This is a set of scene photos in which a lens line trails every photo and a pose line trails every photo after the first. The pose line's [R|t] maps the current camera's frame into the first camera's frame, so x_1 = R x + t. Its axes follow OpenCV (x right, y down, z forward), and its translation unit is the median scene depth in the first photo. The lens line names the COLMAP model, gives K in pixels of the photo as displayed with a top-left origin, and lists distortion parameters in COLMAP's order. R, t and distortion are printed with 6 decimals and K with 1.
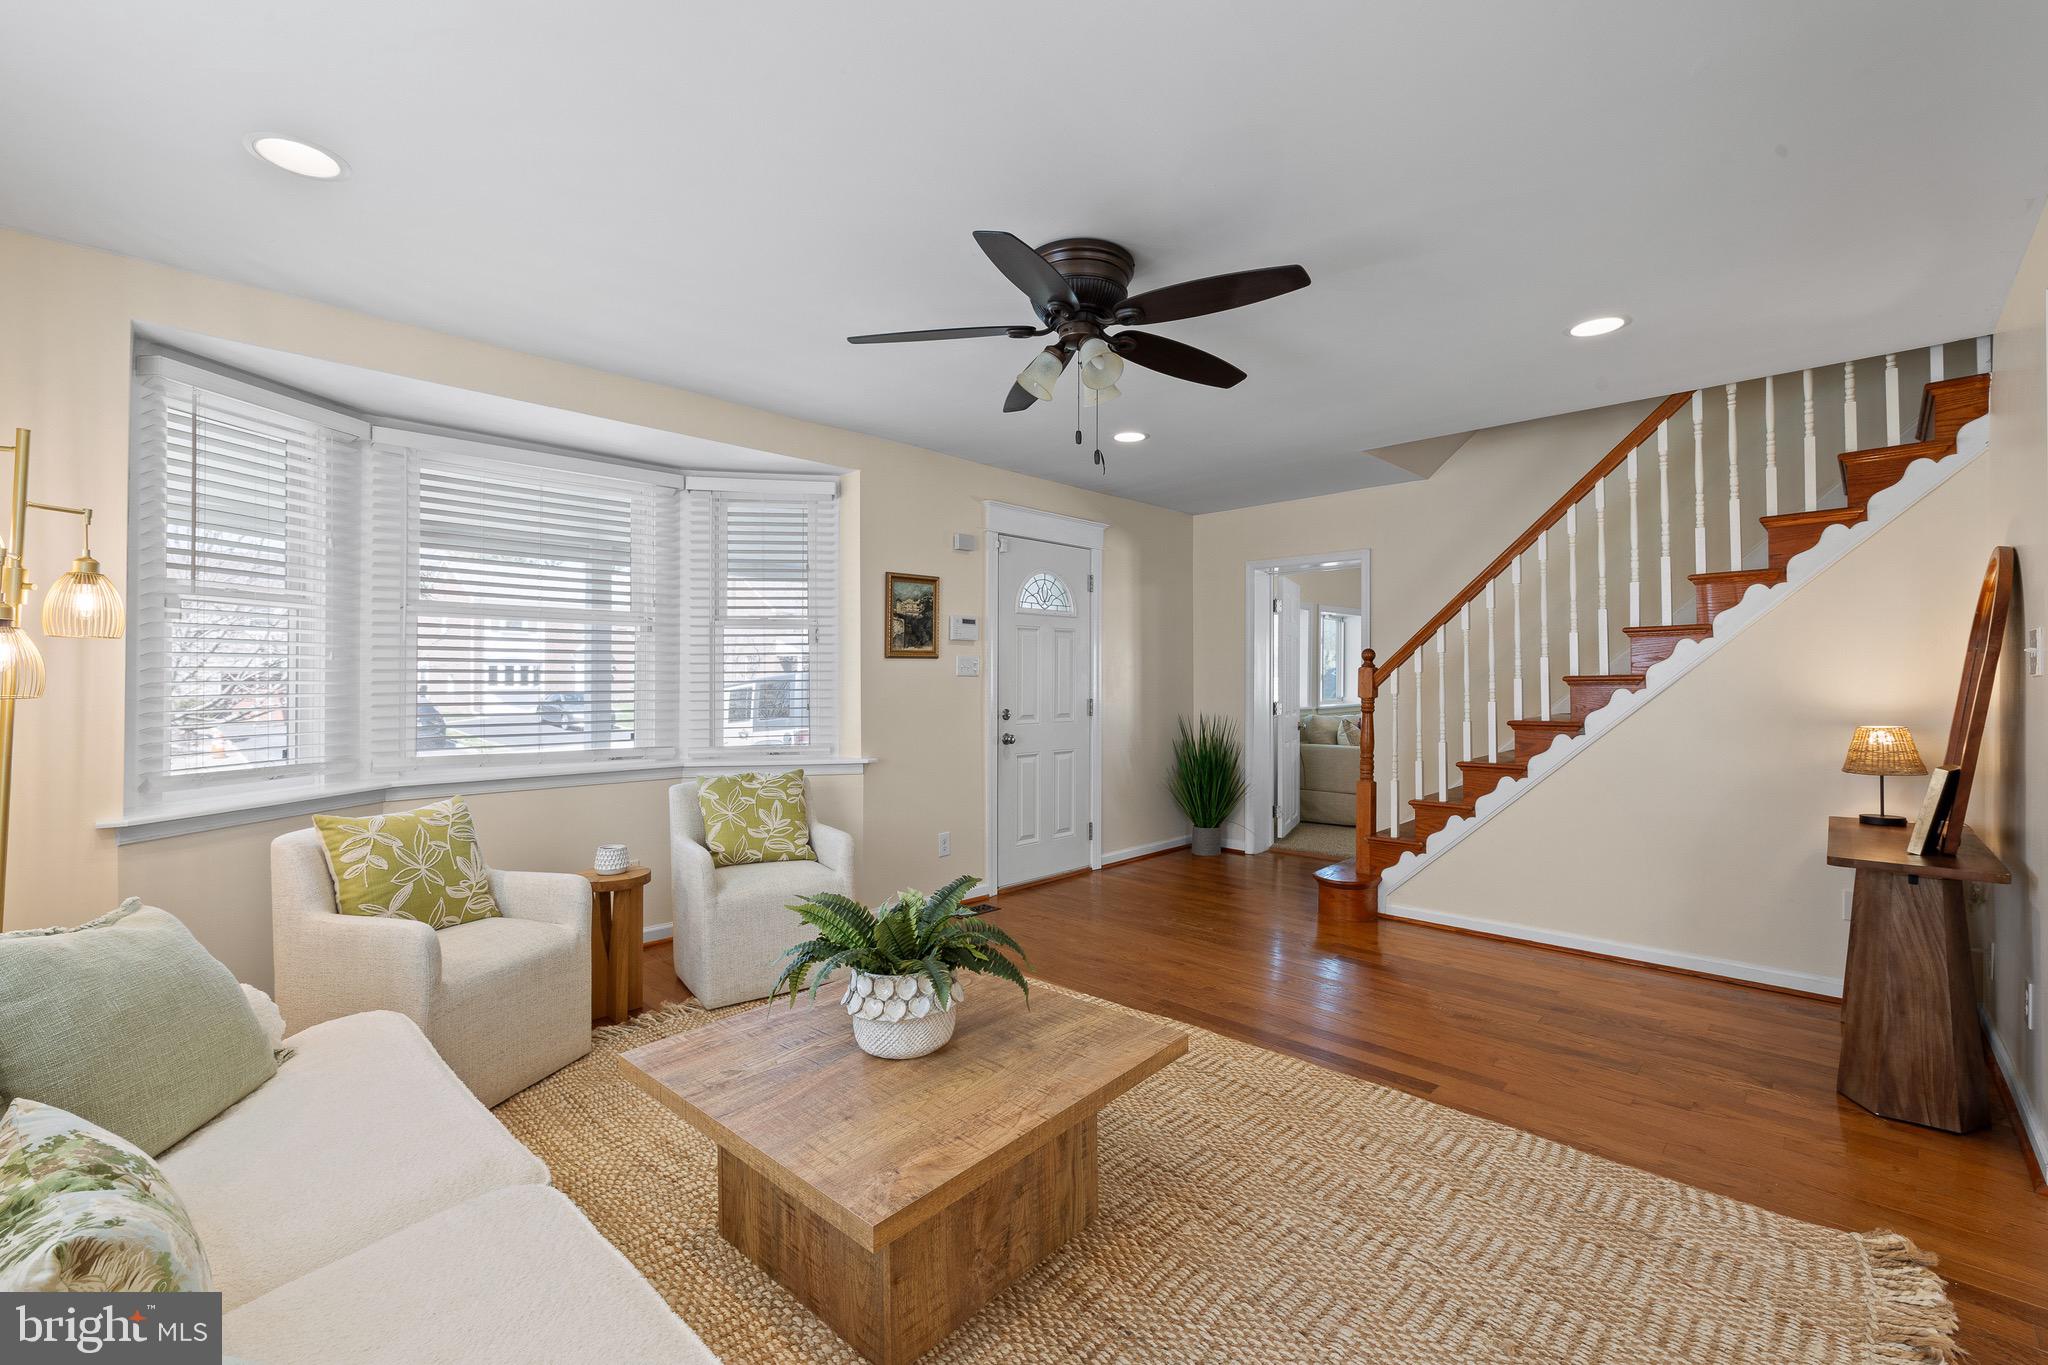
lens RADIAL K [[871.1, 0, 1030.1], [0, 871.1, 675.9], [0, 0, 1]] dist [-0.001305, 0.000474]
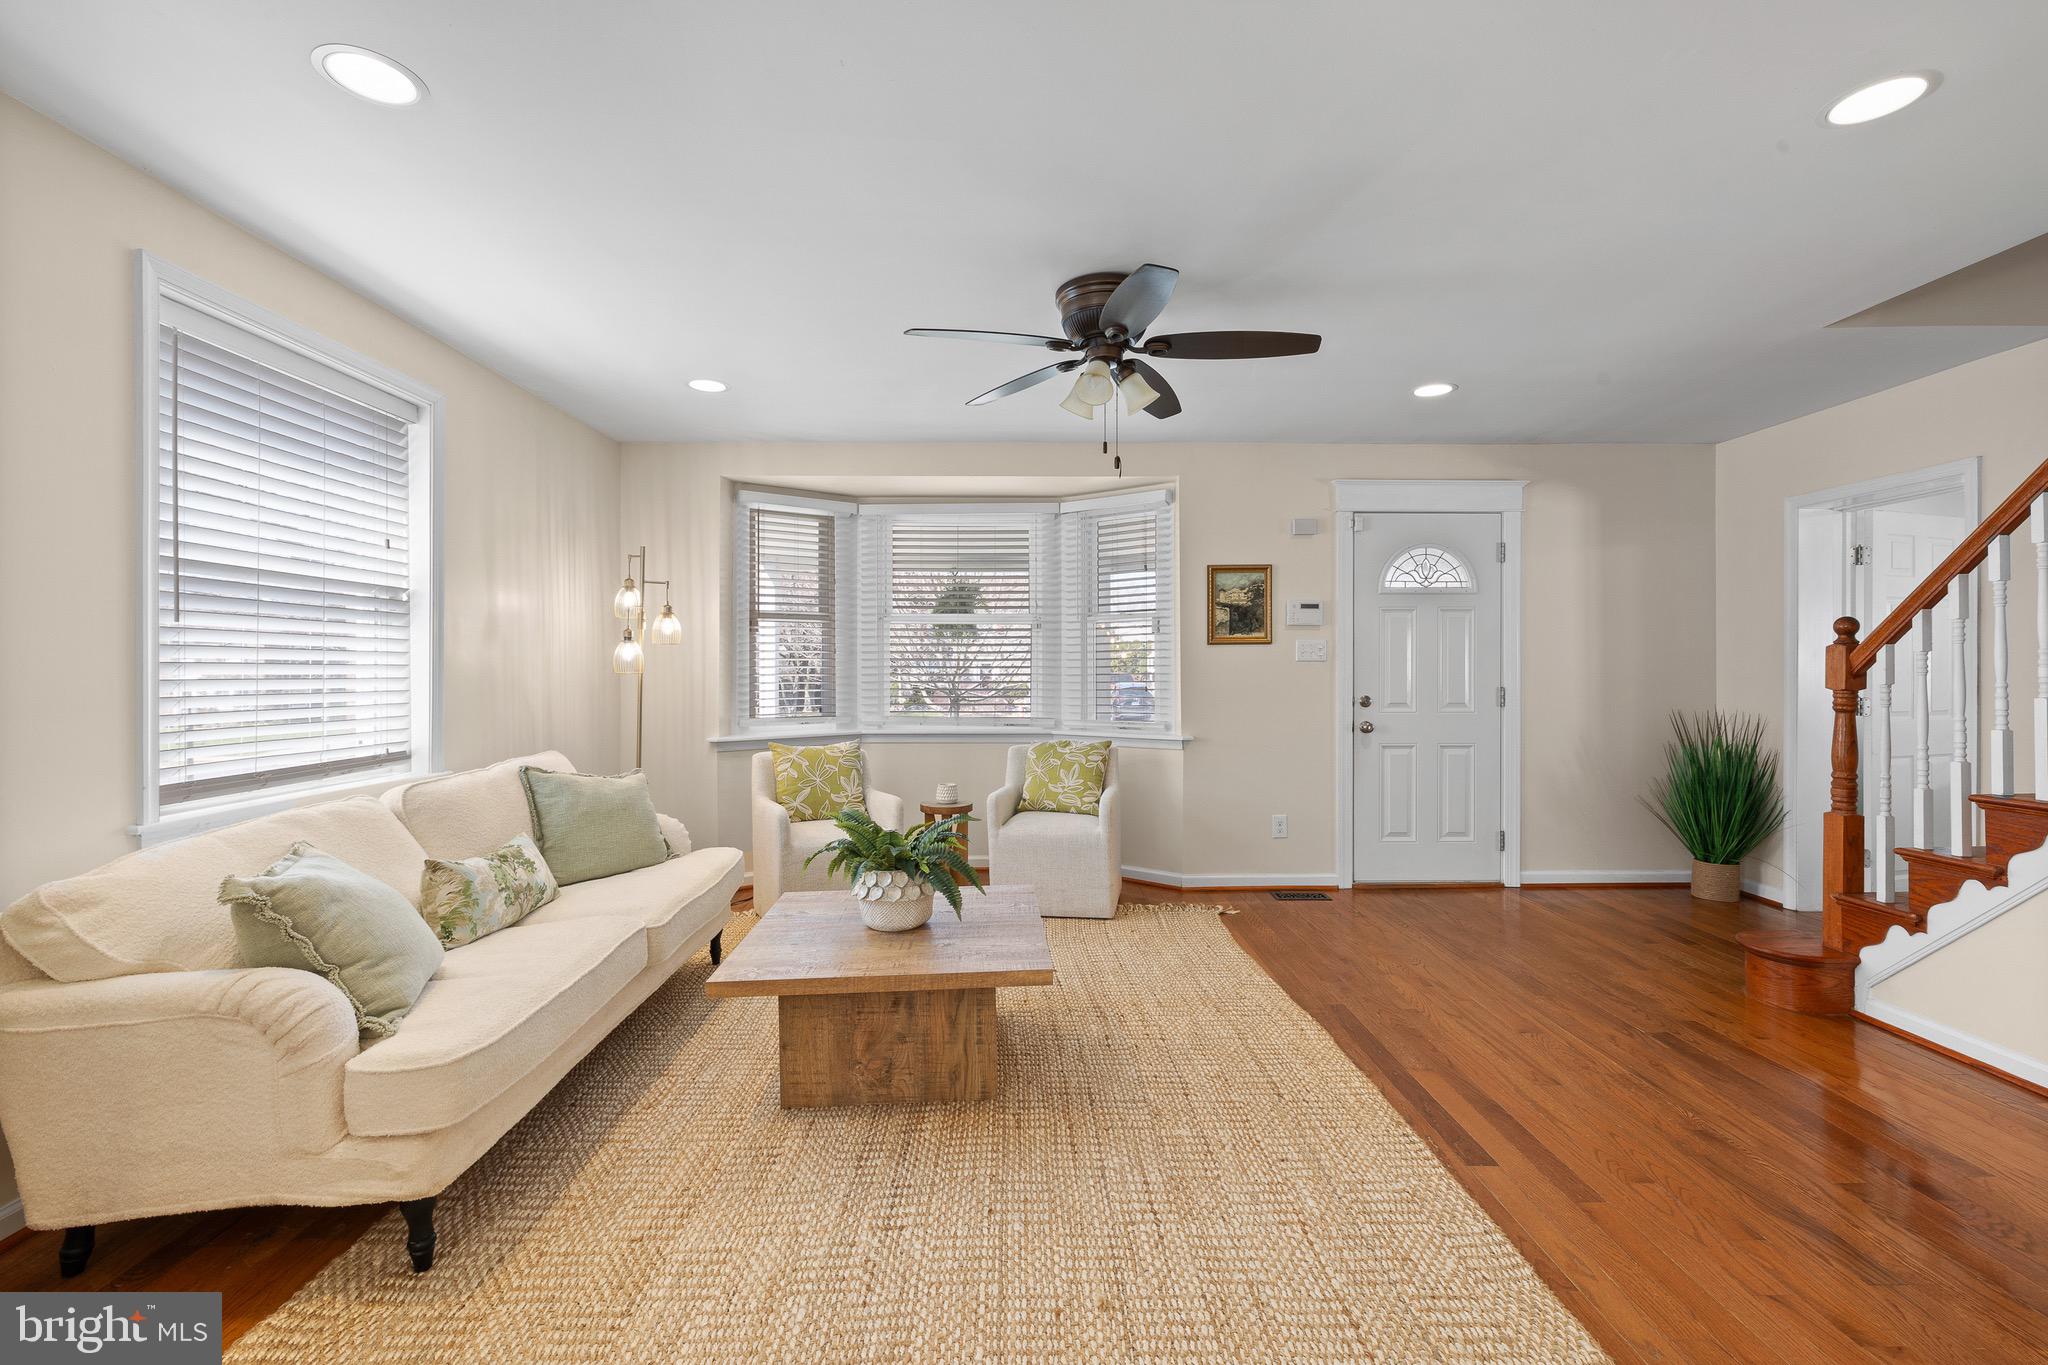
lens RADIAL K [[871.1, 0, 1021.1], [0, 871.1, 672.4], [0, 0, 1]] dist [-0.001305, 0.000474]
pose [[0.700669, 0.003436, -0.713478, 0.442528], [0.003393, 0.999961, 0.008149, 0.003846], [0.713478, -0.008131, 0.700630, 0.075667]]
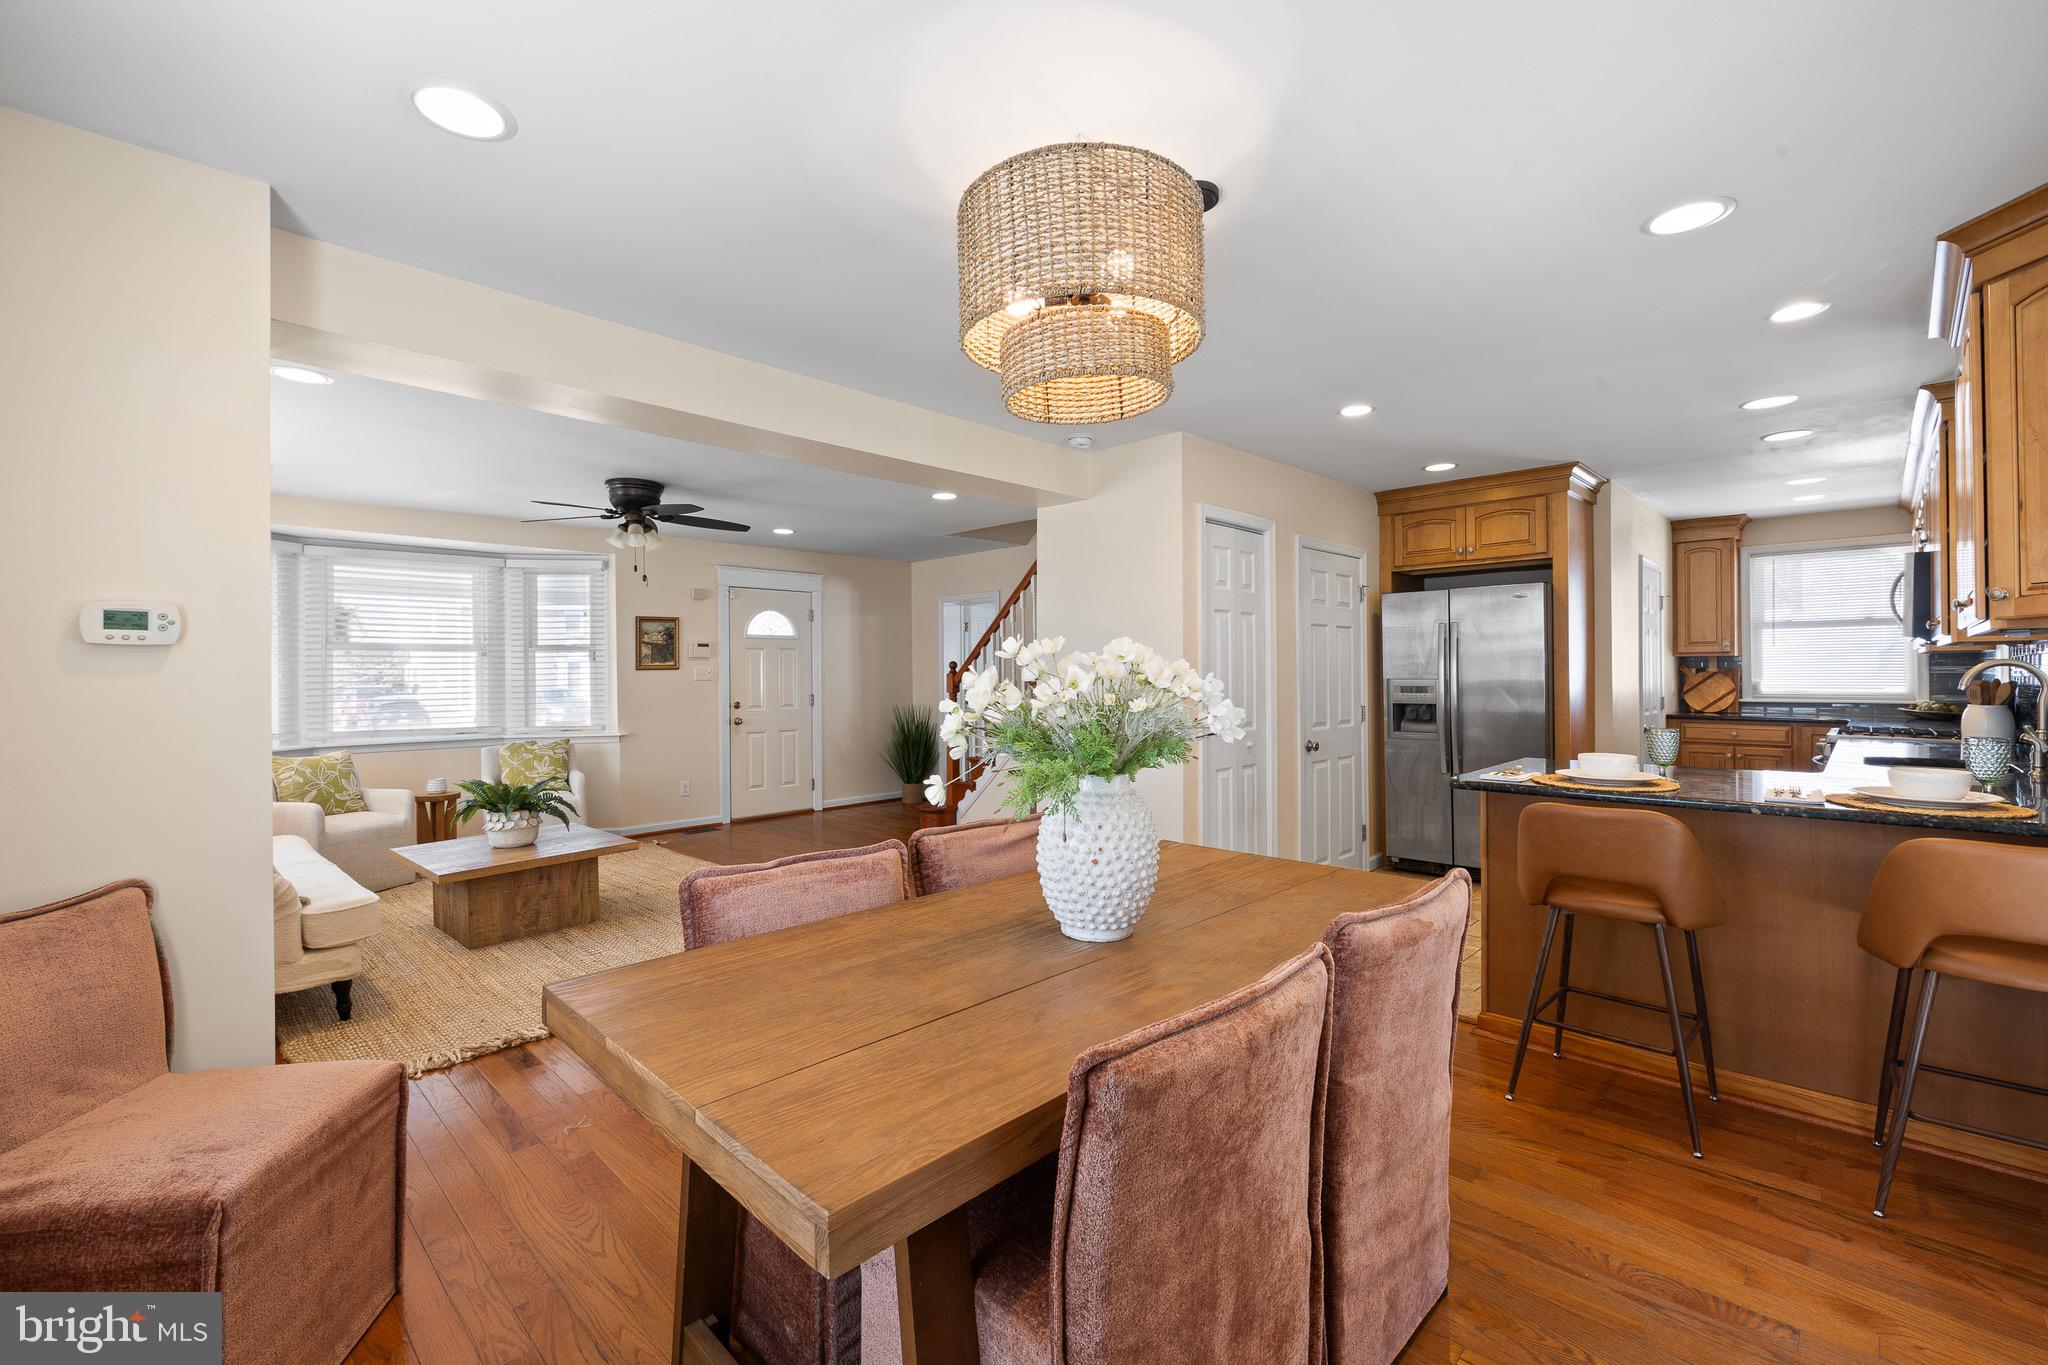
lens RADIAL K [[871.1, 0, 1028.4], [0, 871.1, 676.4], [0, 0, 1]] dist [-0.001305, 0.000474]
pose [[0.999958, -0.007309, -0.005569, 0.559714], [0.007357, 0.999936, 0.008572, -0.017532], [0.005506, -0.008613, 0.999948, -0.590254]]
